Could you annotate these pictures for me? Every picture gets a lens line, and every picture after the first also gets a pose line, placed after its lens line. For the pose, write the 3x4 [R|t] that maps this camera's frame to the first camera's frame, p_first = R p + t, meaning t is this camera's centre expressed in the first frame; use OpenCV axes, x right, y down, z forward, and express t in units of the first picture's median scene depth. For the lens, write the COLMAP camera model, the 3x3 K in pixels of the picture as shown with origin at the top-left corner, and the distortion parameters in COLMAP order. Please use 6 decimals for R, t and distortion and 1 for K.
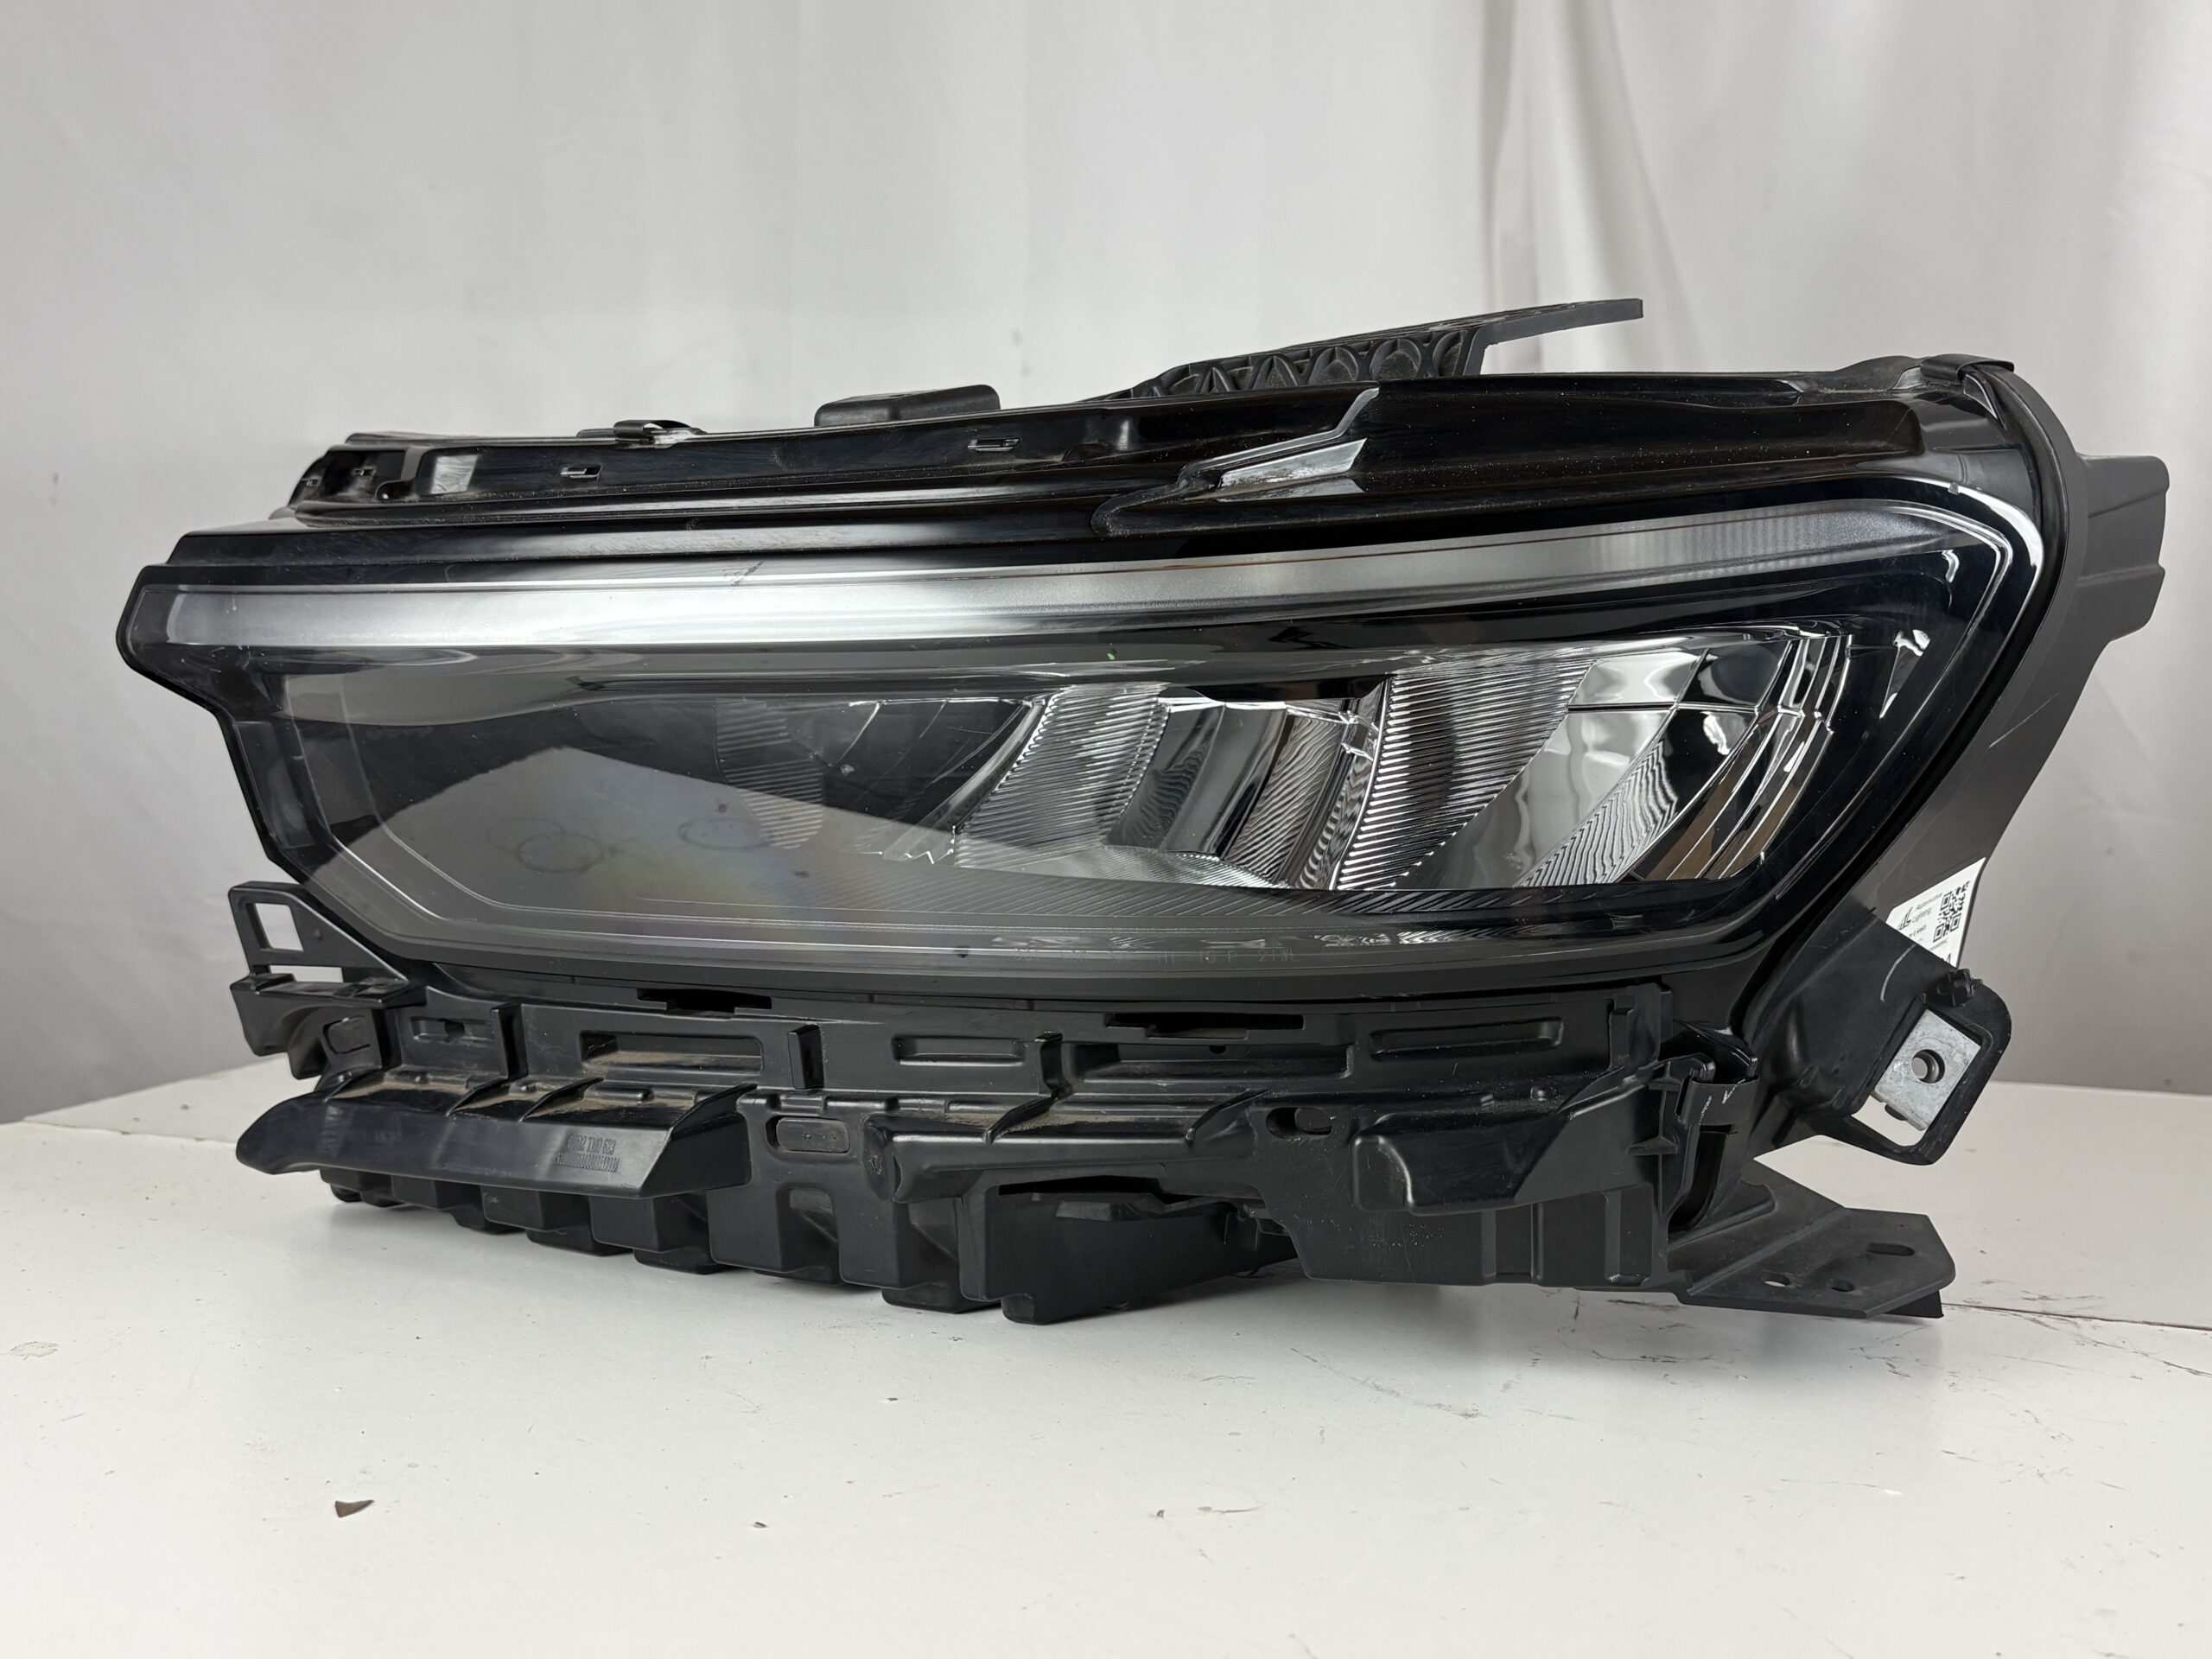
lens RADIAL K [[2151.8, 0, 1129.3], [0, 2151.8, 821.0], [0, 0, 1]] dist [0.037416, 0.000000]
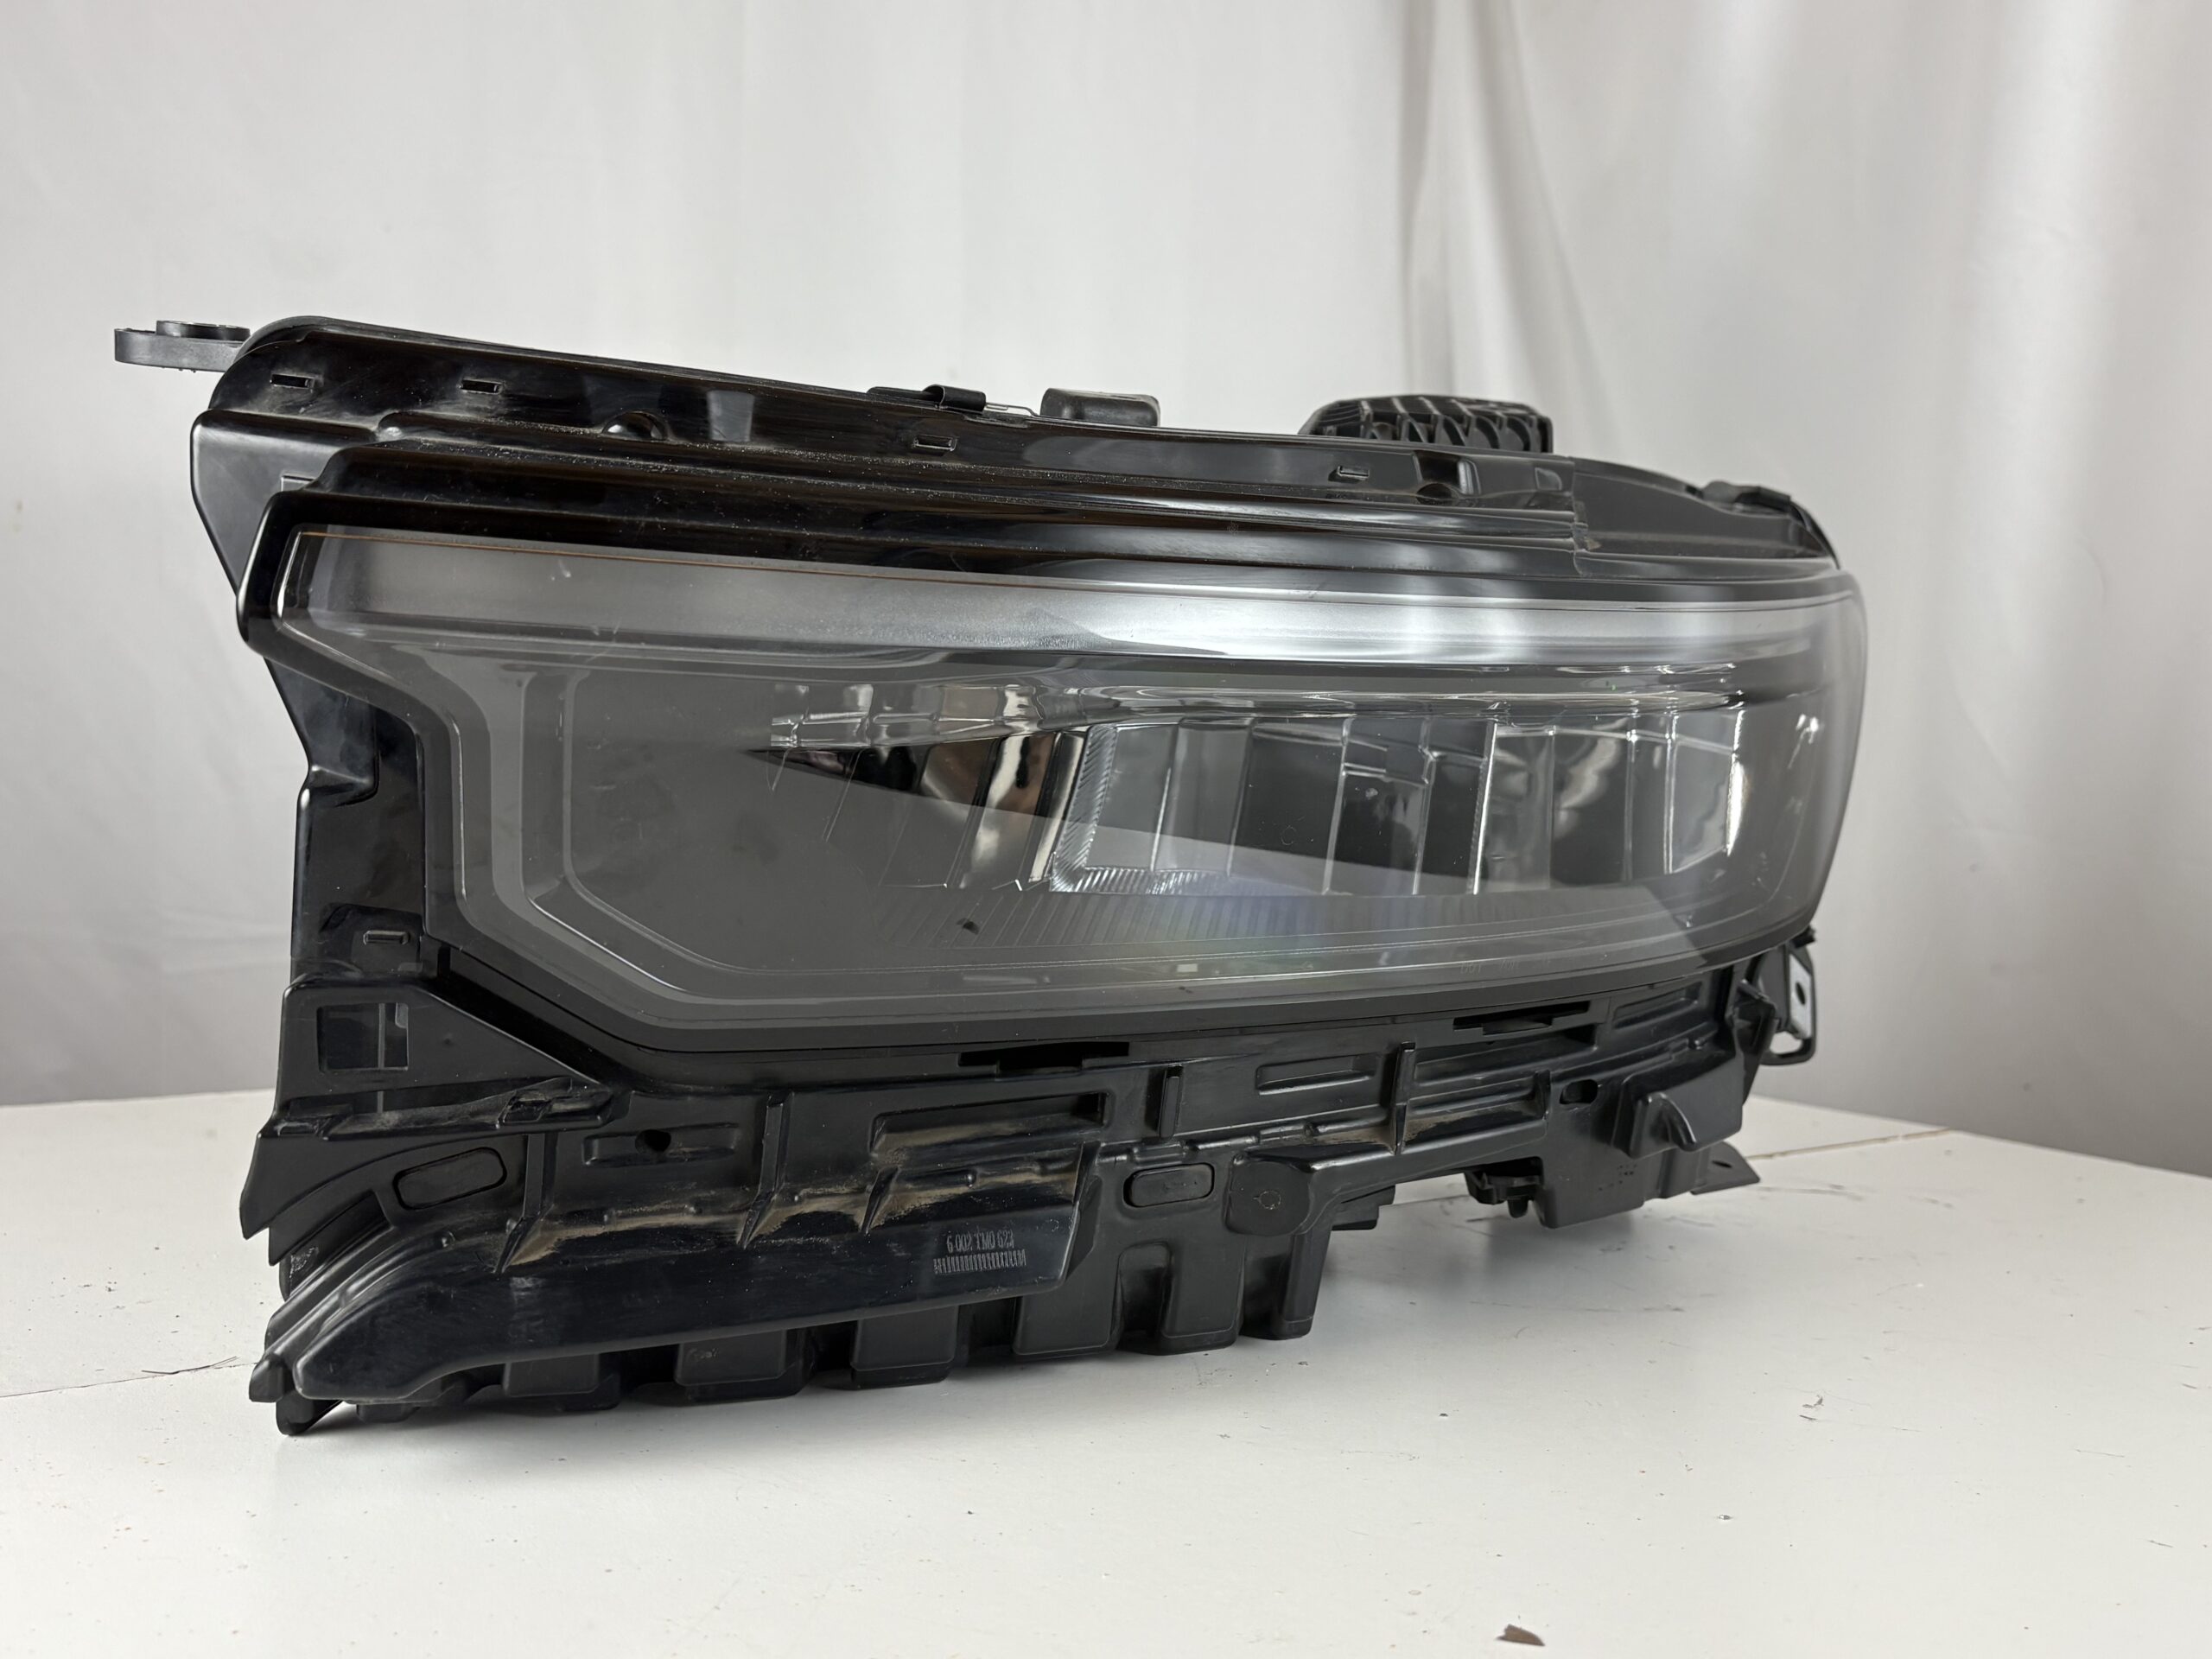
lens RADIAL K [[2004.4, 0, 1128.2], [0, 2004.4, 816.1], [0, 0, 1]] dist [0.016803, 0.000000]
pose [[0.622637, -0.019074, 0.782278, -0.840409], [0.030633, 0.999531, -0.000011, -0.014726], [-0.781911, 0.023970, 0.622929, 0.473565]]
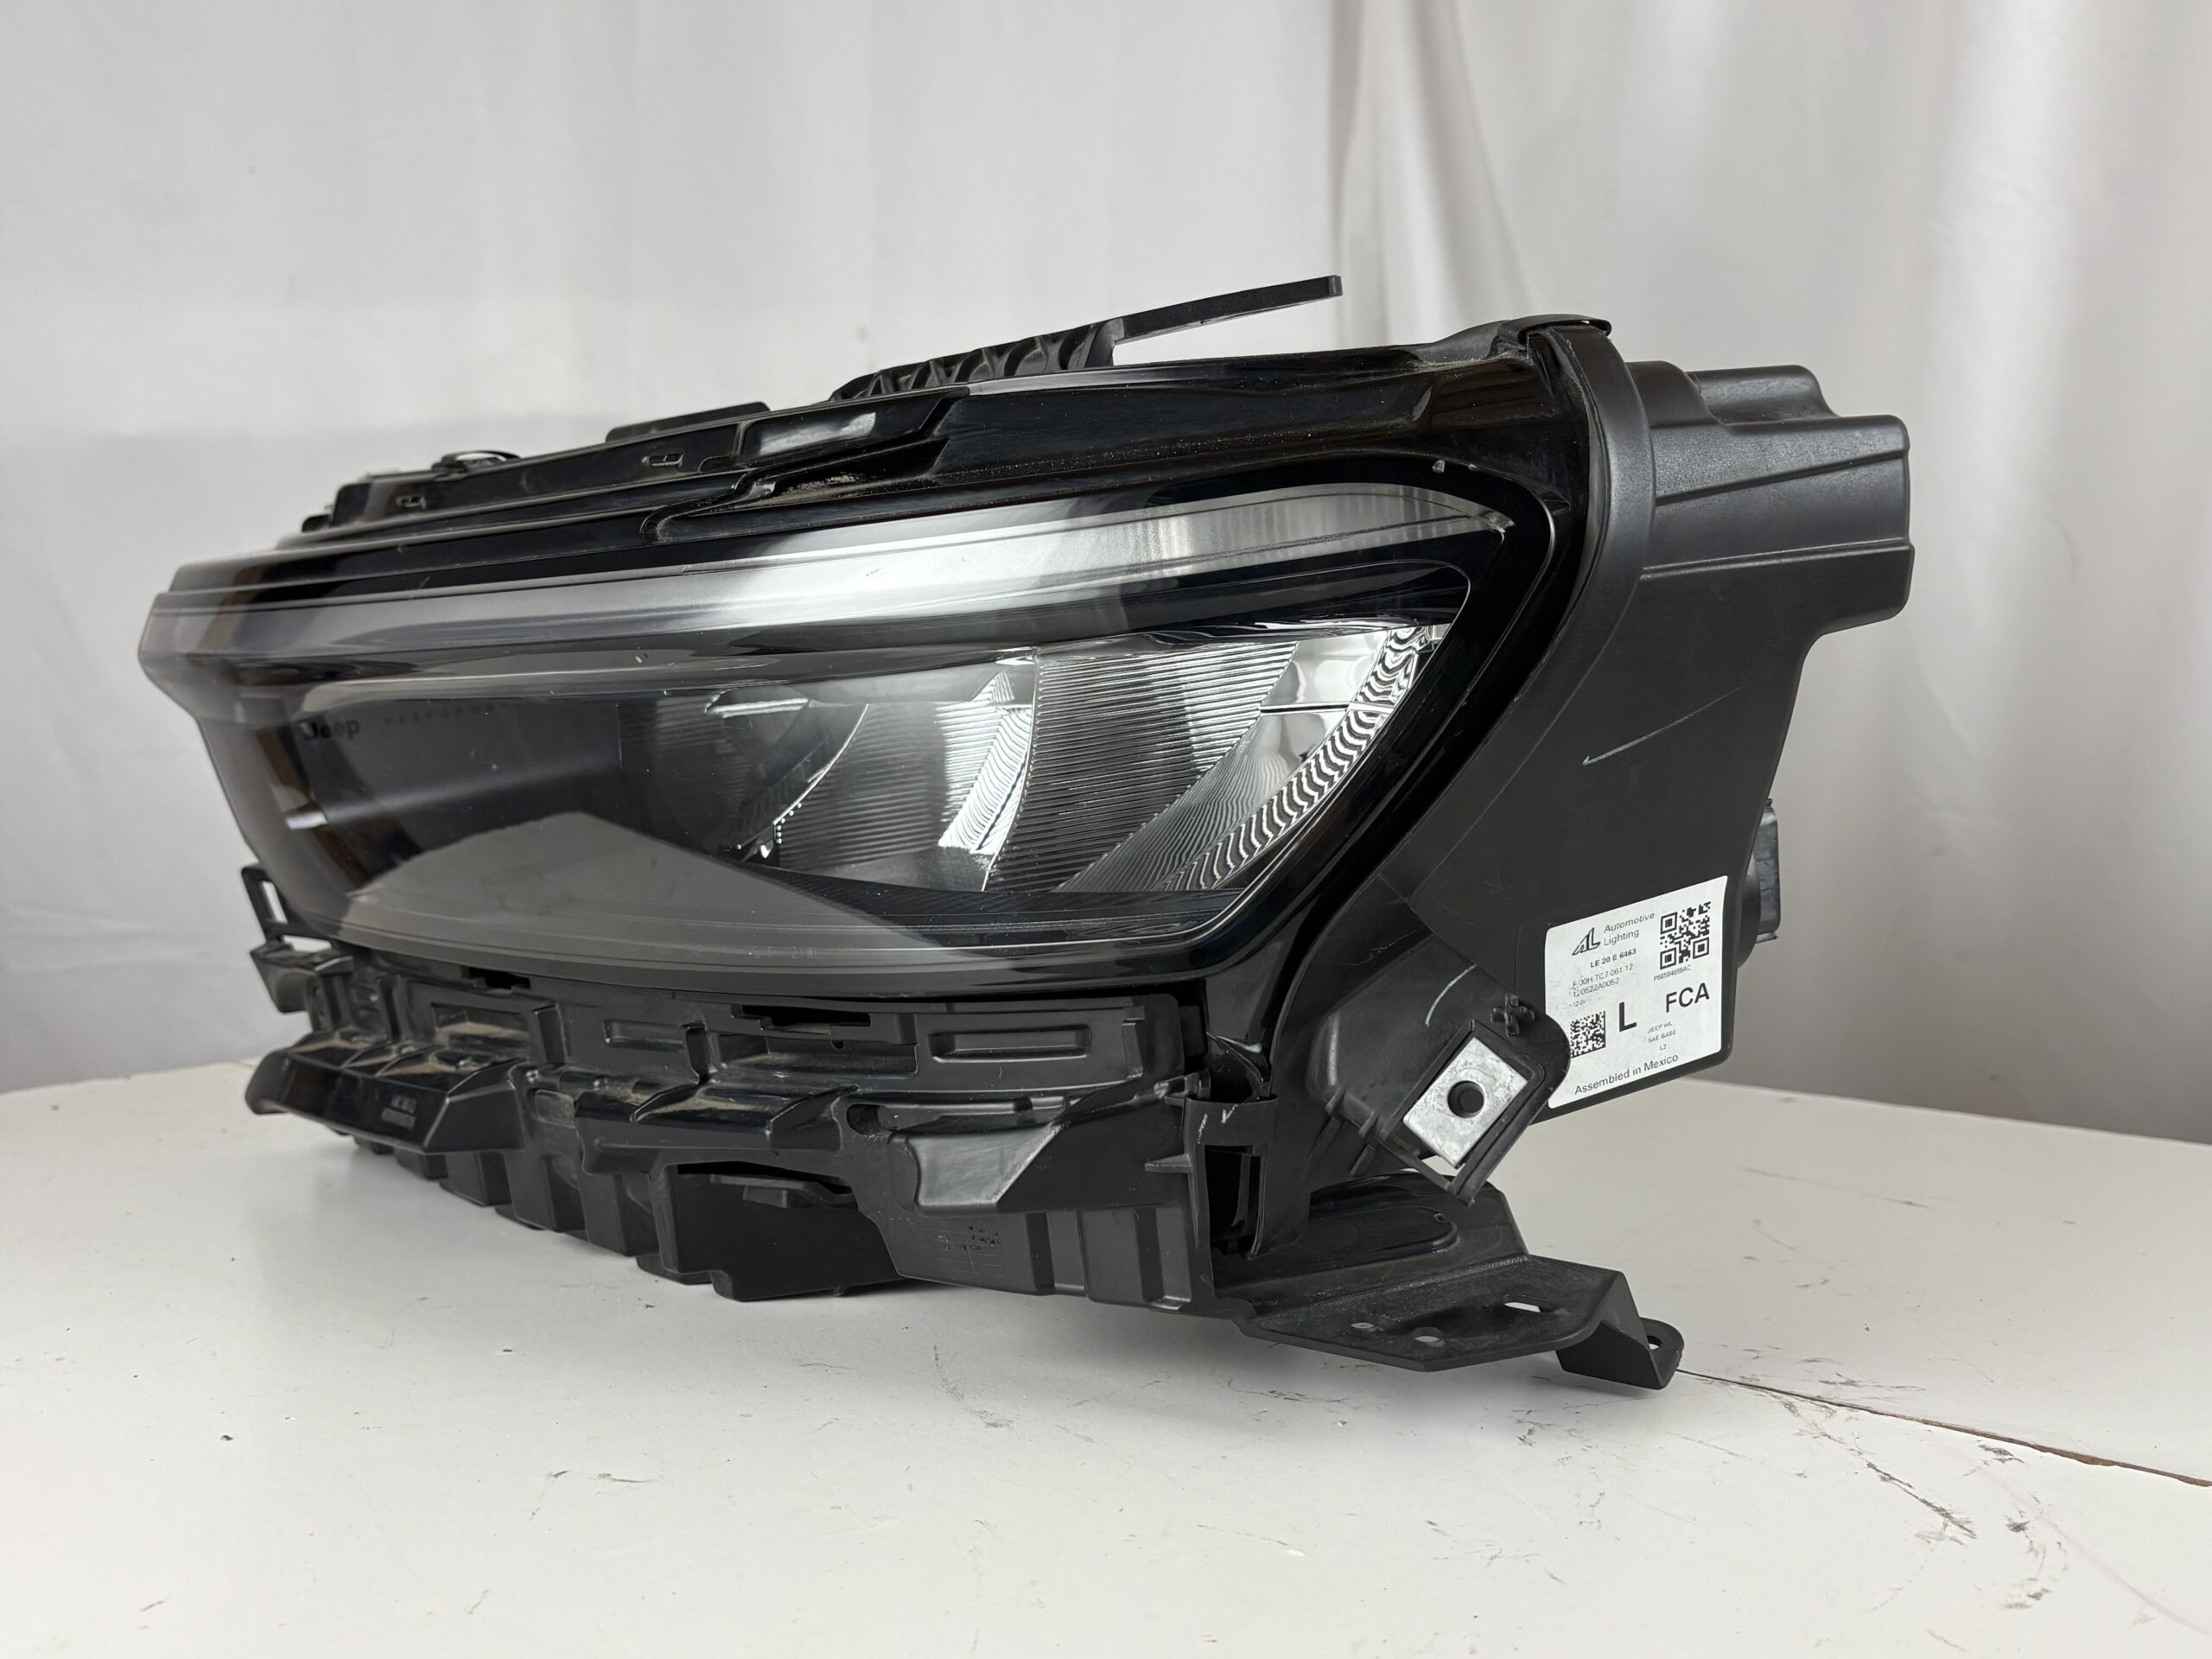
lens RADIAL K [[2151.8, 0, 1099.9], [0, 2151.8, 837.0], [0, 0, 1]] dist [0.037416, 0.000000]
pose [[0.934623, 0.017614, -0.355203, 0.494549], [-0.017782, 0.999838, 0.002793, 0.002779], [0.355195, 0.003706, 0.934785, 0.085121]]
